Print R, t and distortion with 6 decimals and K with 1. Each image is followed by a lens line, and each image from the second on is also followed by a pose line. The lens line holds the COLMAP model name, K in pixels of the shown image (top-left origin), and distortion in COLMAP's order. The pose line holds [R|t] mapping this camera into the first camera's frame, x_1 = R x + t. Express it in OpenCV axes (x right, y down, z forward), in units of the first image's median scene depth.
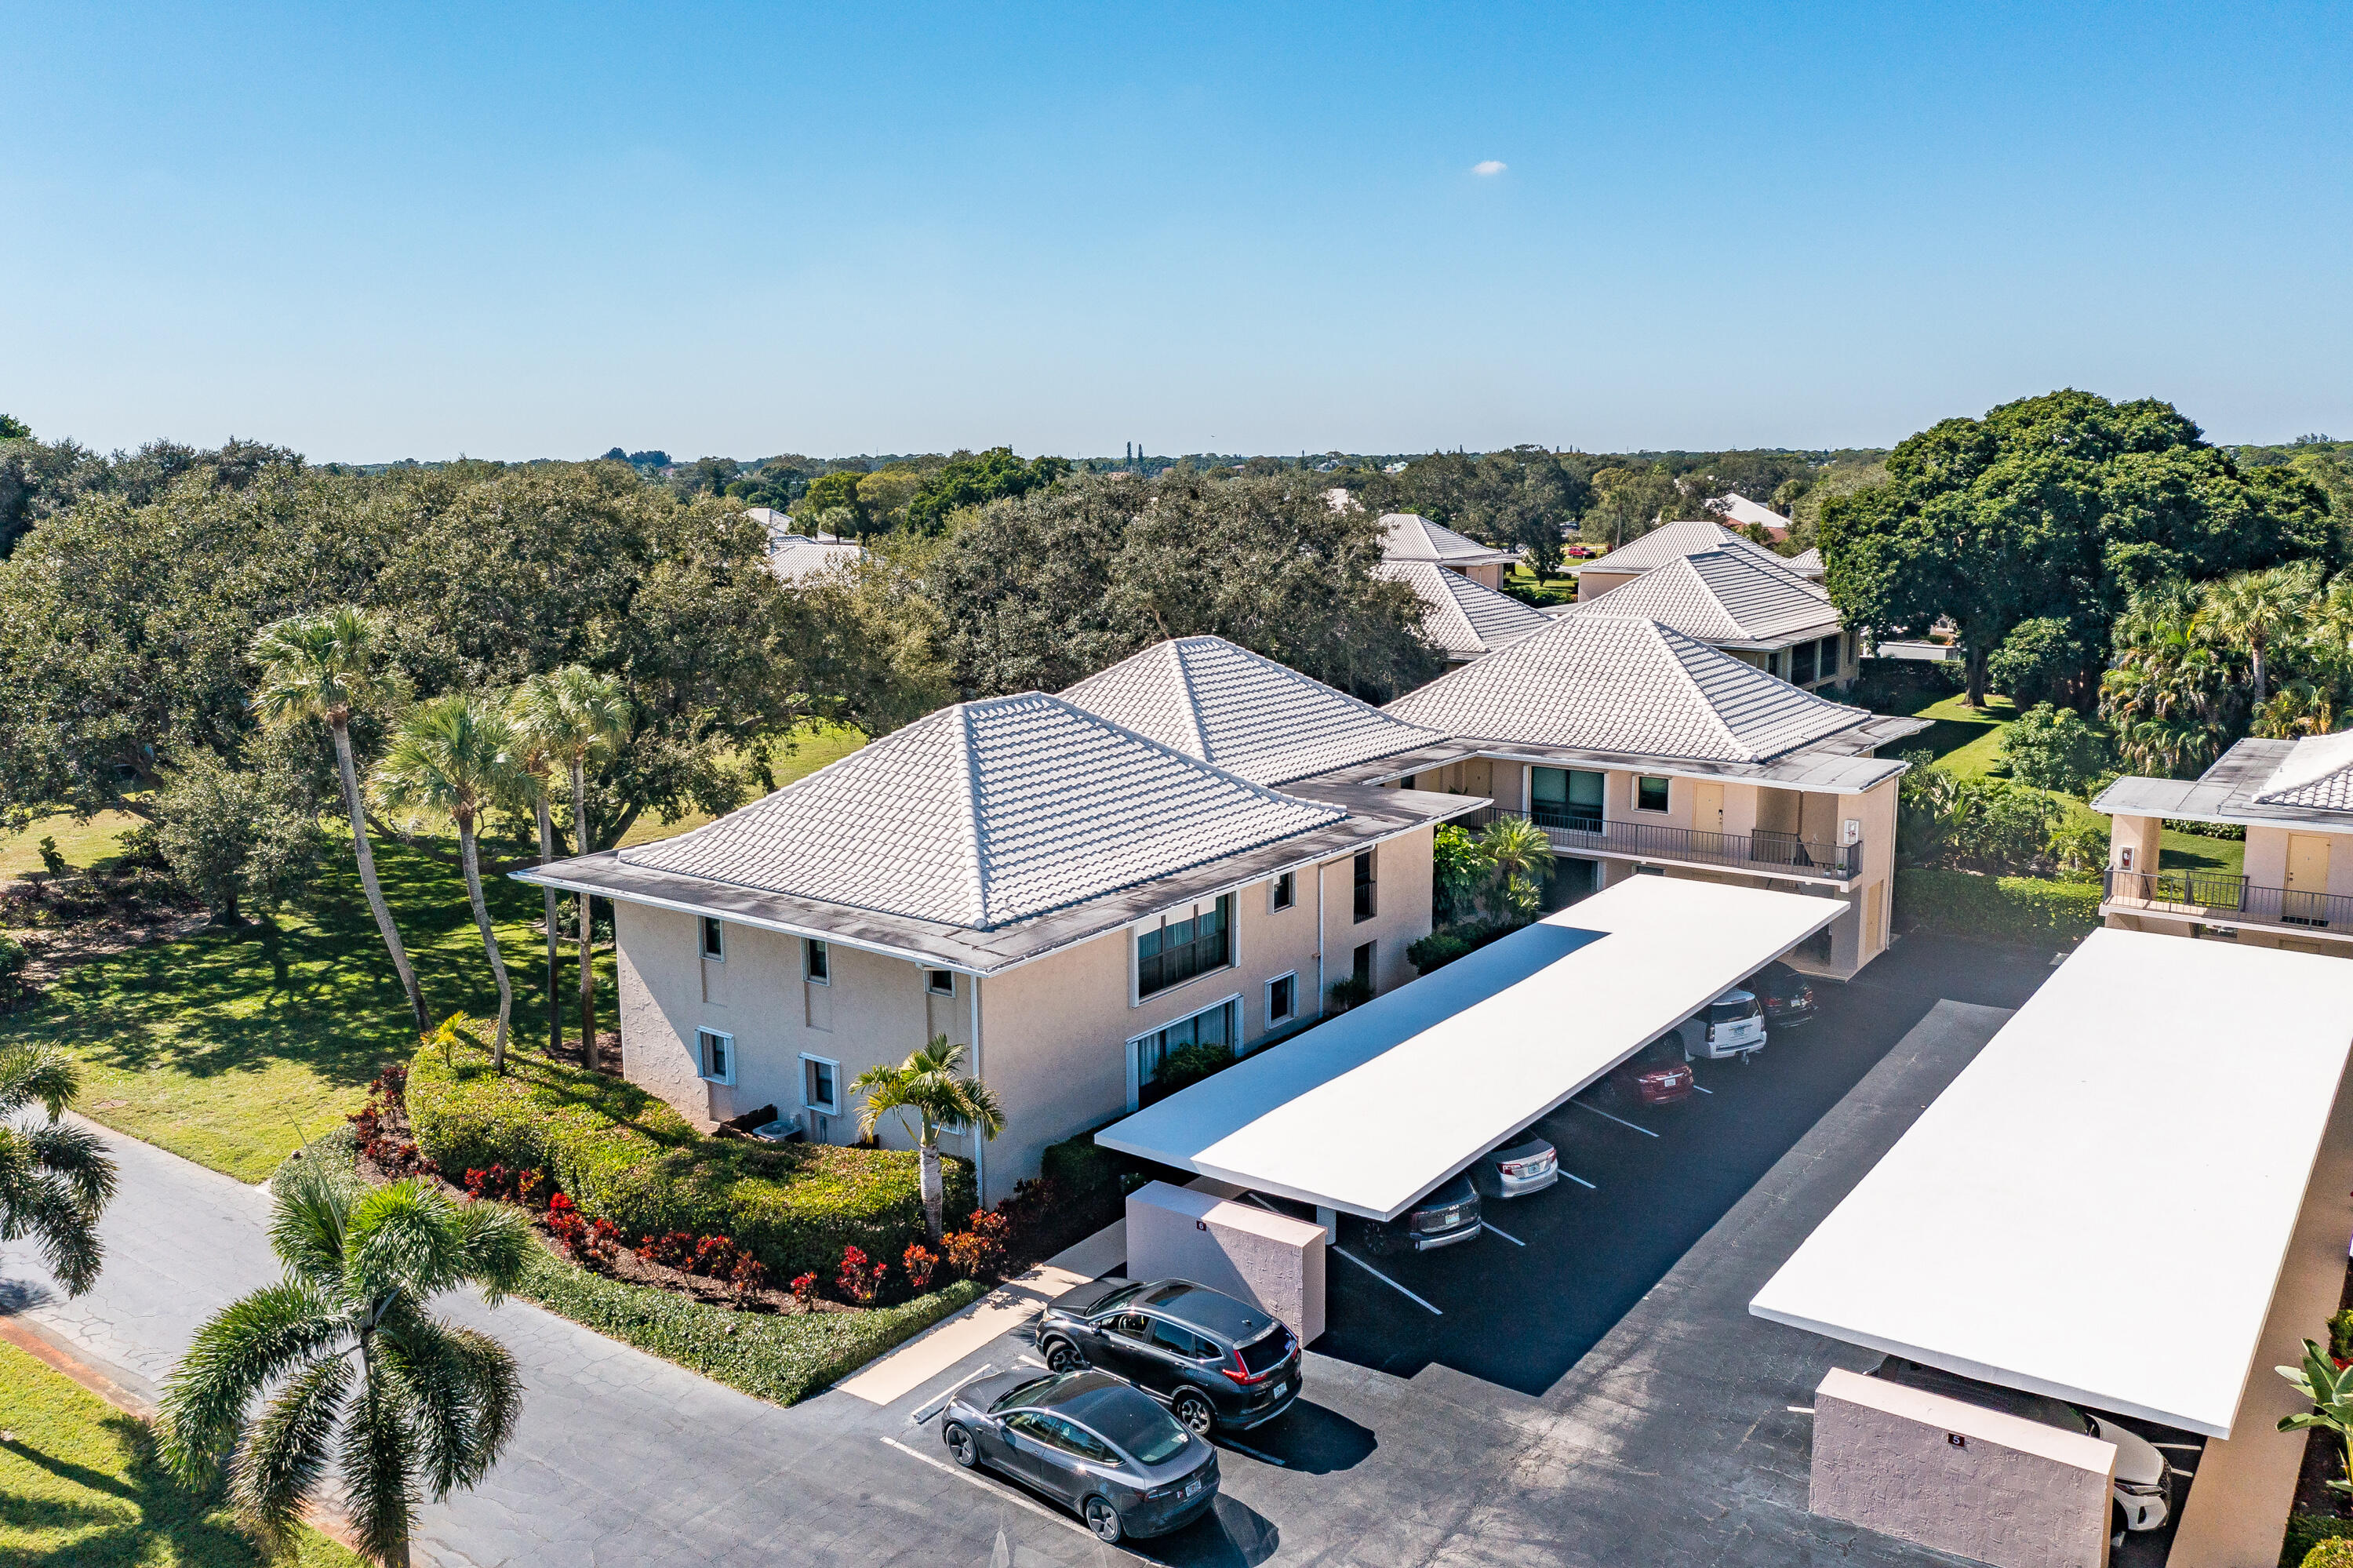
lens RADIAL K [[1822.9, 0, 1176.5], [0, 1822.9, 784.0], [0, 0, 1]] dist [-0.001537, 0.000685]
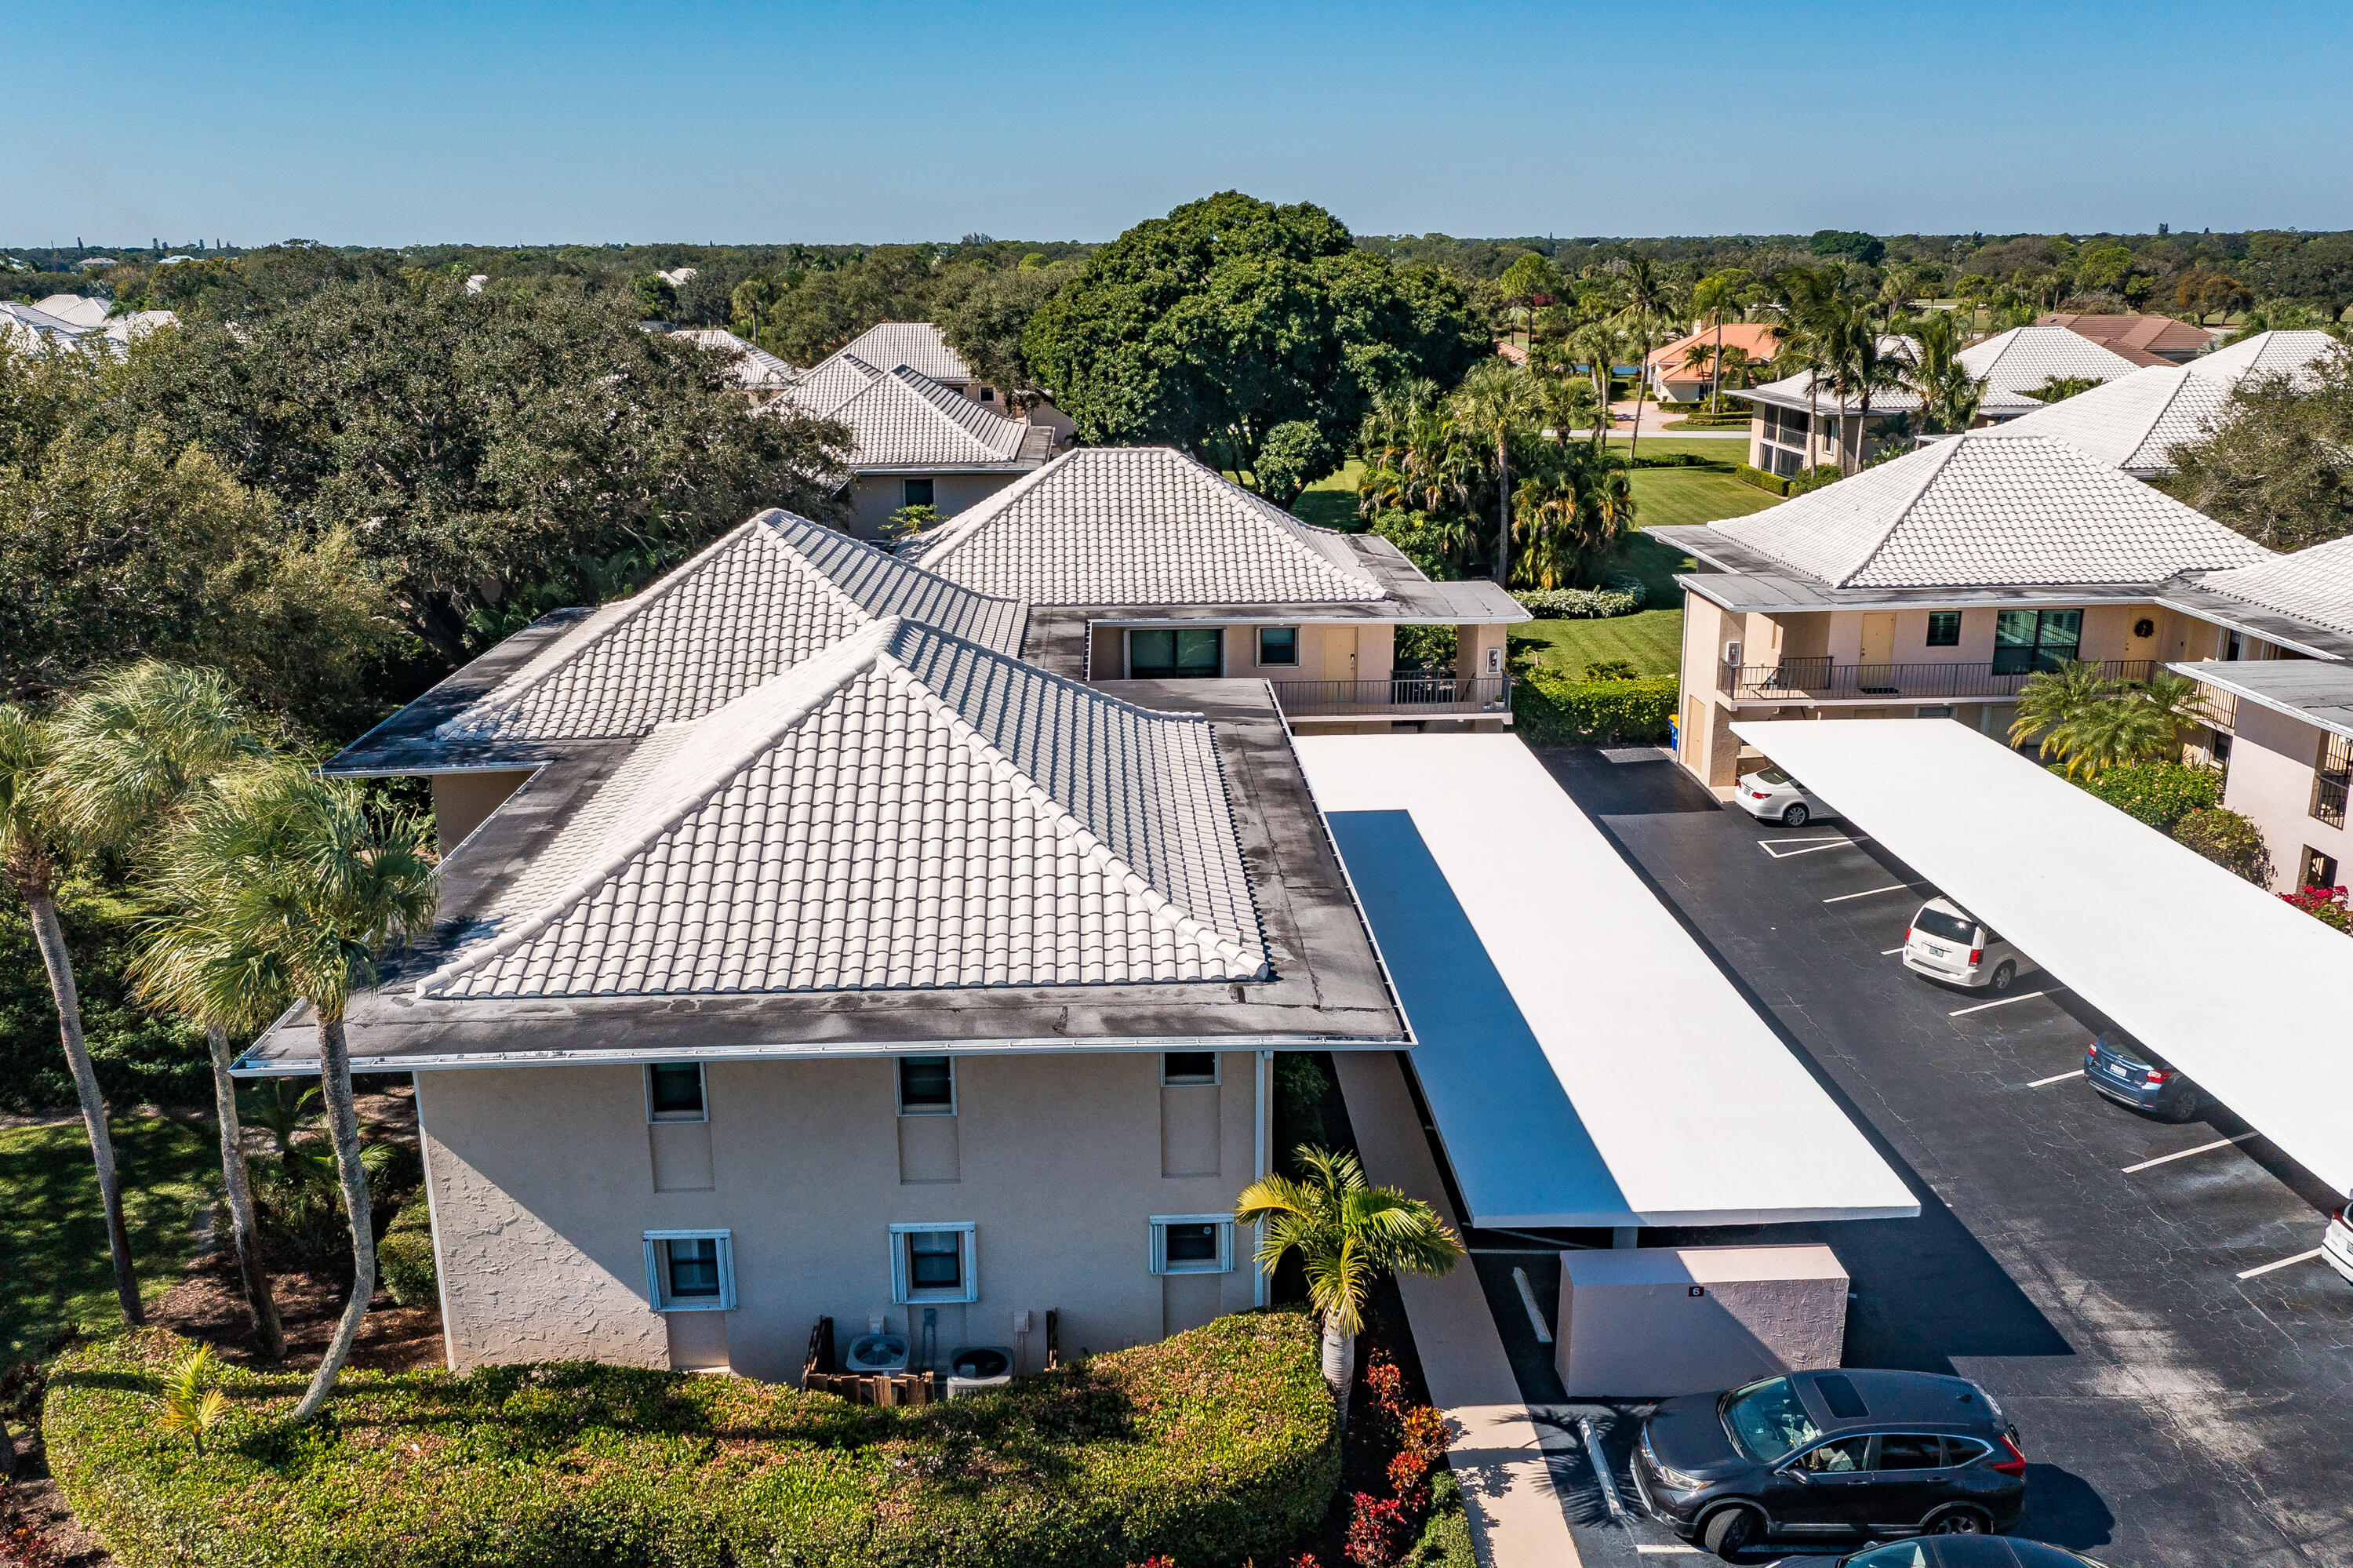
lens RADIAL K [[1877.5, 0, 1176.5], [0, 1877.5, 784.0], [0, 0, 1]] dist [-0.003818, 0.011262]
pose [[0.786211, -0.167394, 0.594854, -0.253847], [0.108737, 0.985067, 0.133485, -0.042307], [-0.608315, -0.040265, 0.792673, 0.218031]]
